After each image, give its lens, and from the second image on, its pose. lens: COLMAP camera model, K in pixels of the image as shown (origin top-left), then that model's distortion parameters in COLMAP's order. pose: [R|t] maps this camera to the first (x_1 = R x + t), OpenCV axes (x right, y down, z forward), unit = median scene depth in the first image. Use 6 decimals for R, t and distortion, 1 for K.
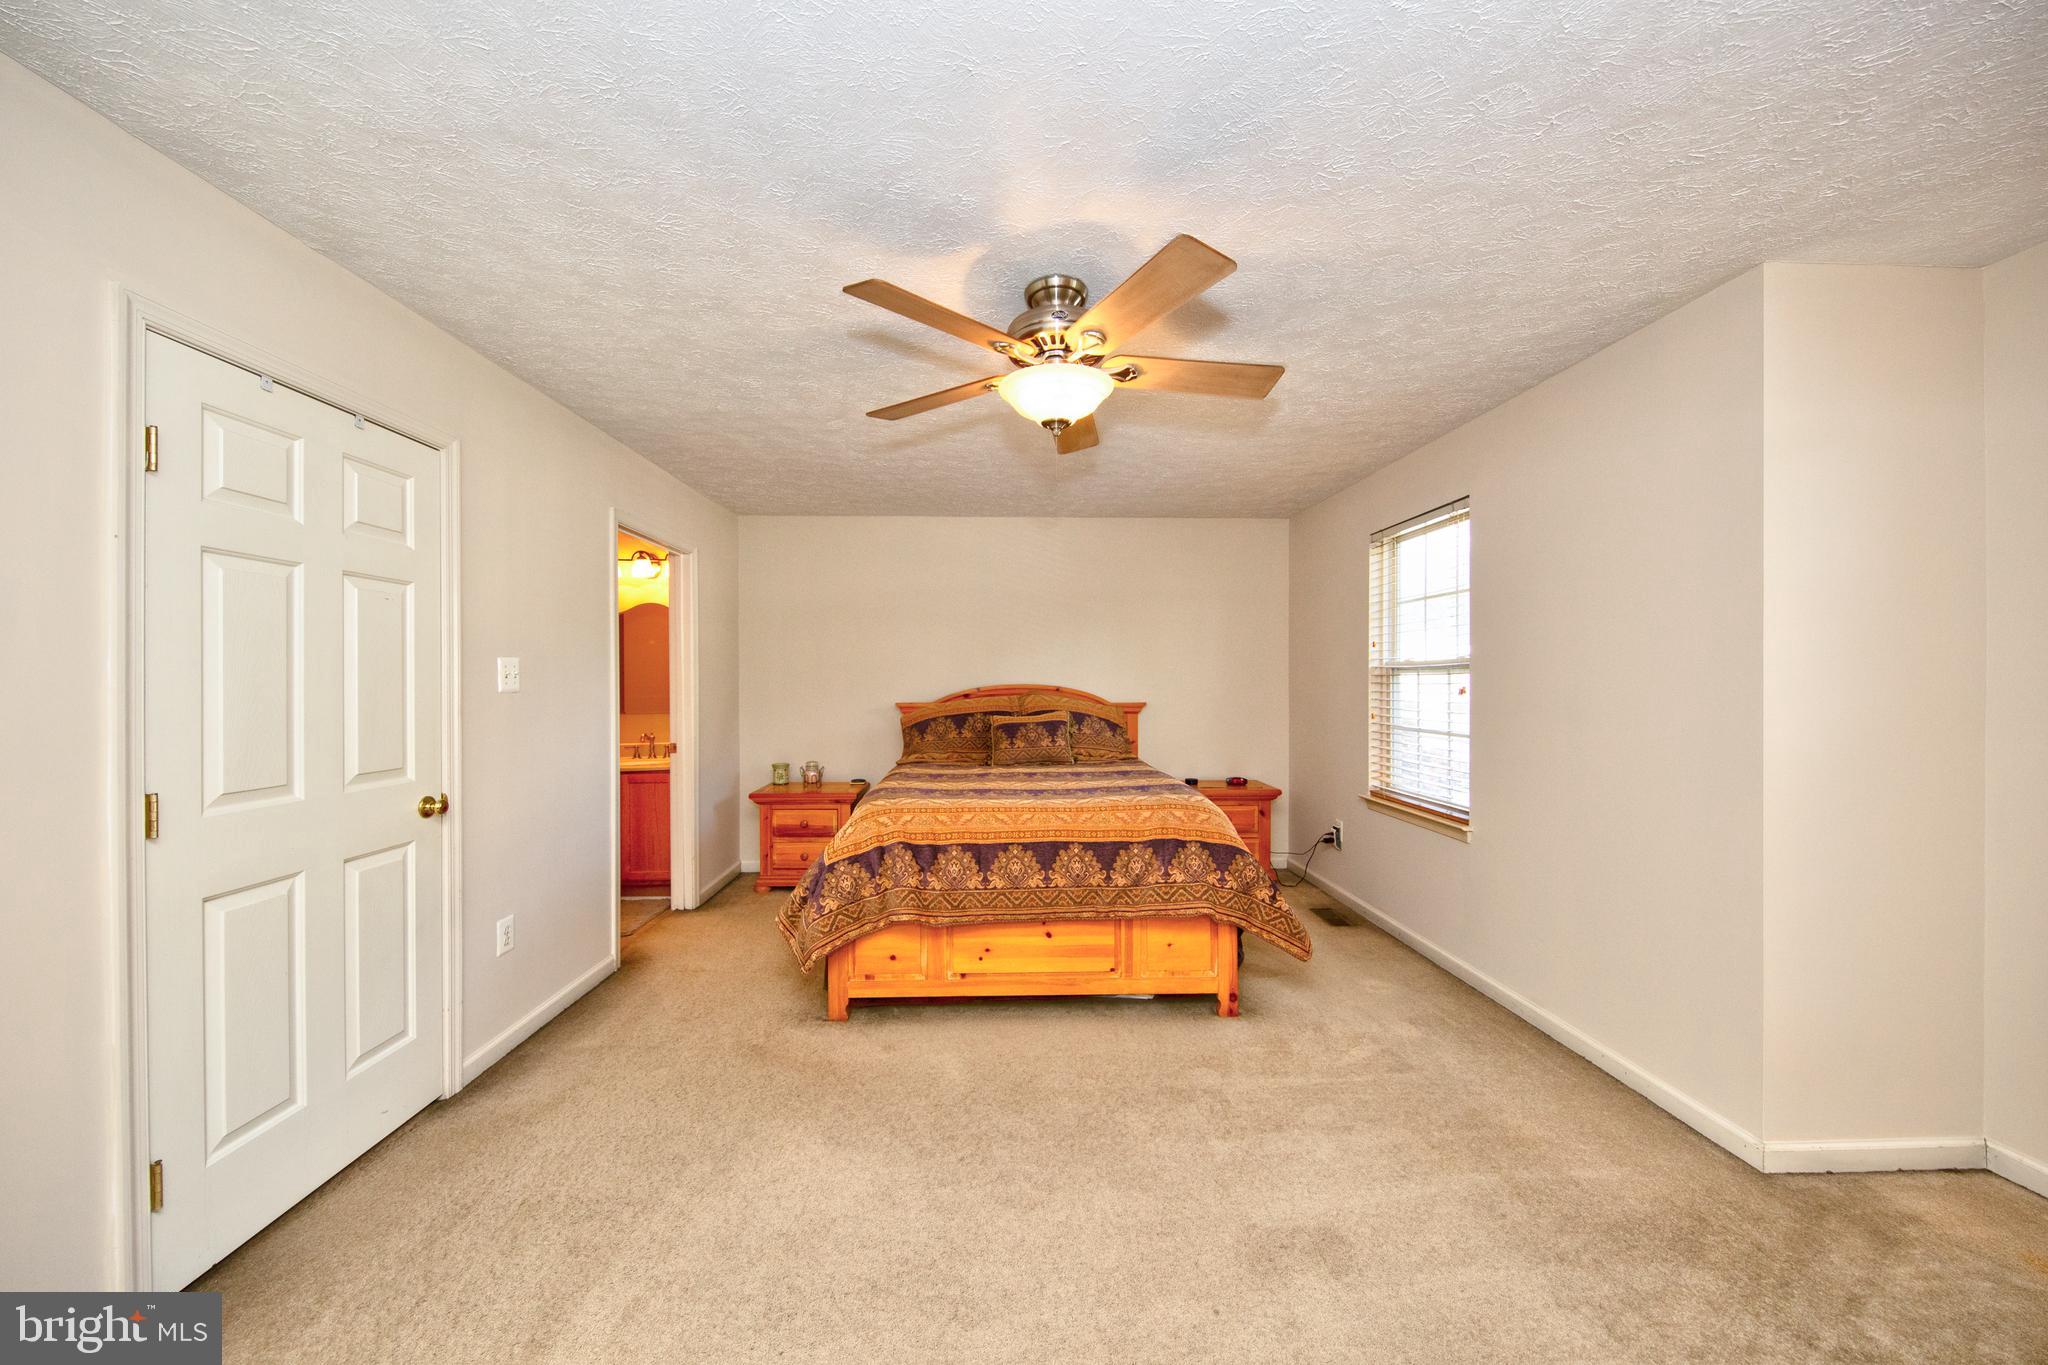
lens RADIAL K [[731.5, 0, 1024.0], [0, 731.5, 682.5], [0, 0, 1]] dist [0.006758, -0.005561]
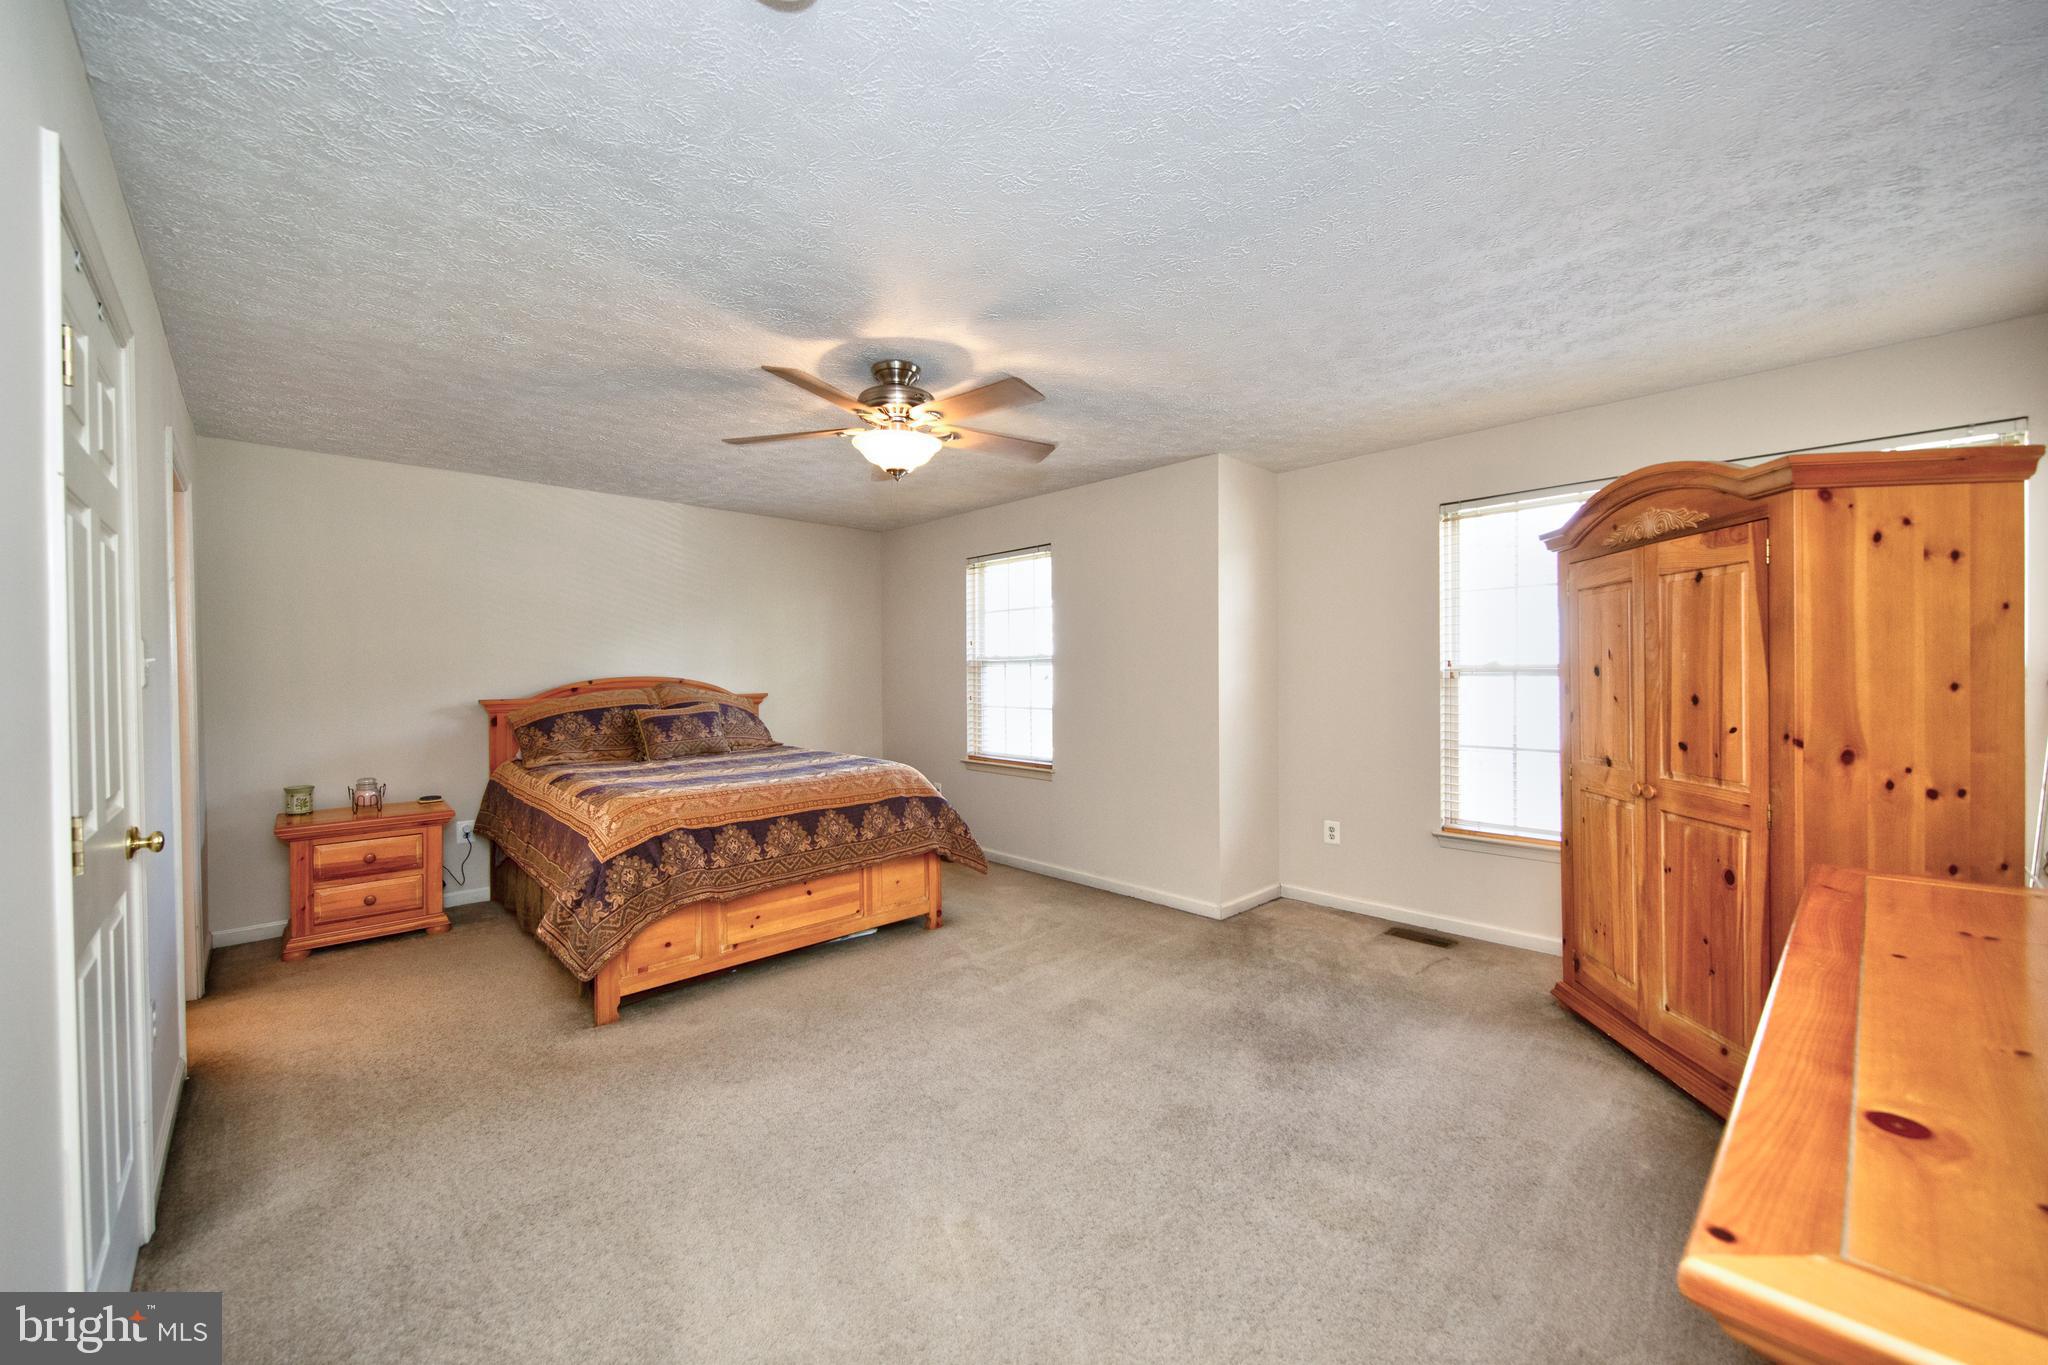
lens RADIAL K [[800.5, 0, 1024.0], [0, 800.5, 682.5], [0, 0, 1]] dist [0.002177, -0.000011]
pose [[0.731630, -0.011946, 0.681598, -0.570111], [0.007159, 0.999926, 0.009840, 0.005989], [-0.681665, -0.002320, 0.731661, -0.145770]]
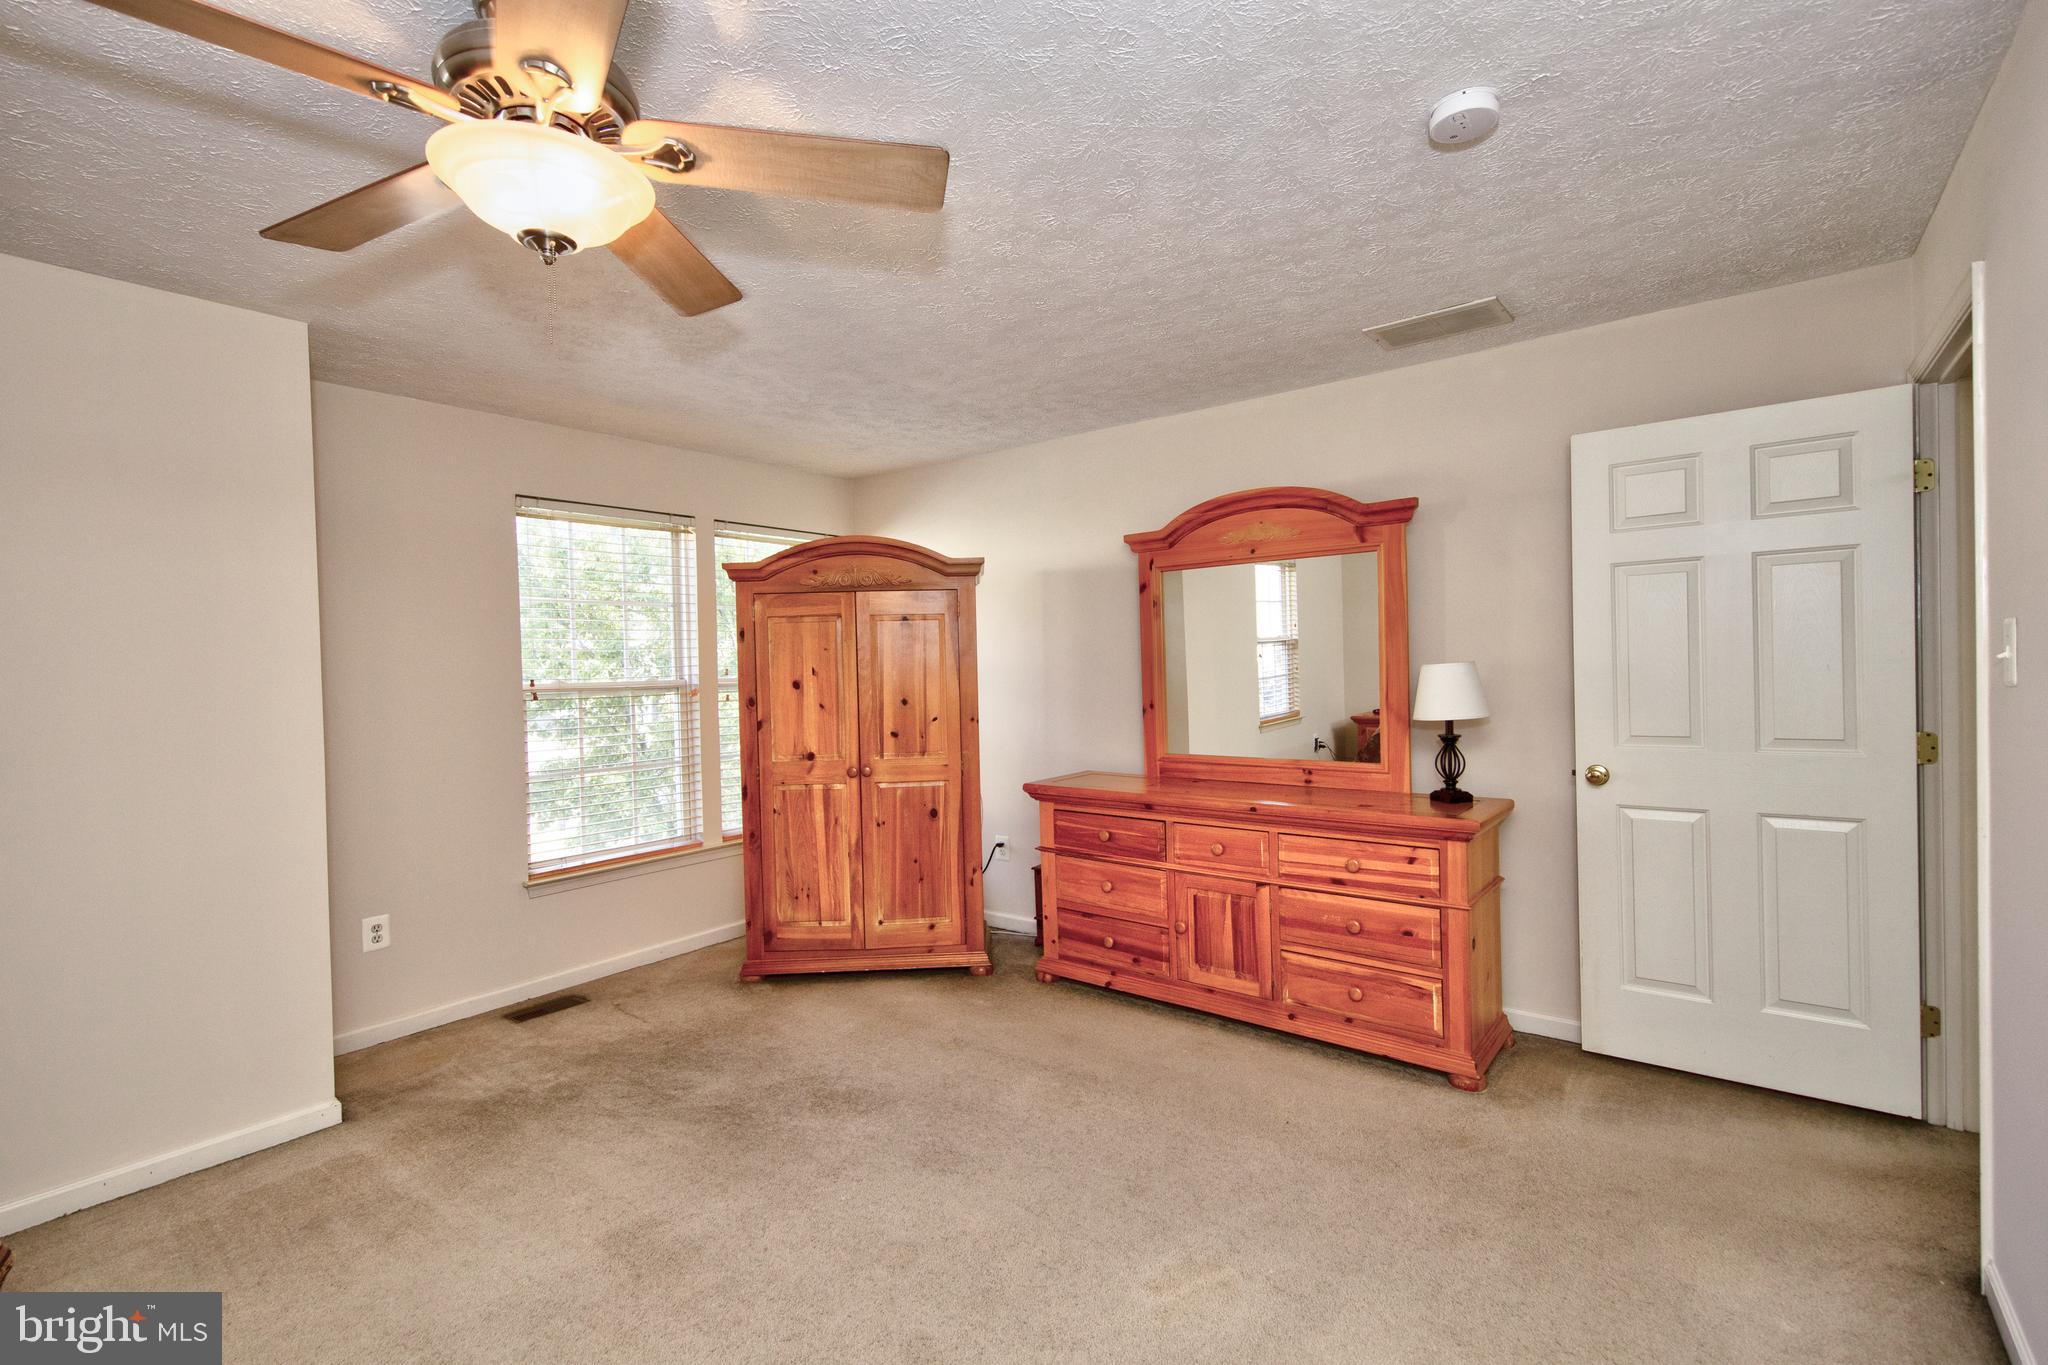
lens RADIAL K [[912.5, 0, 1017.0], [0, 912.5, 678.8], [0, 0, 1]] dist [0.014158, -0.000195]
pose [[-0.783569, 0.017681, 0.621053, -0.504464], [0.029164, 0.999540, 0.008339, -0.005265], [-0.620620, 0.024647, -0.783724, 1.008076]]
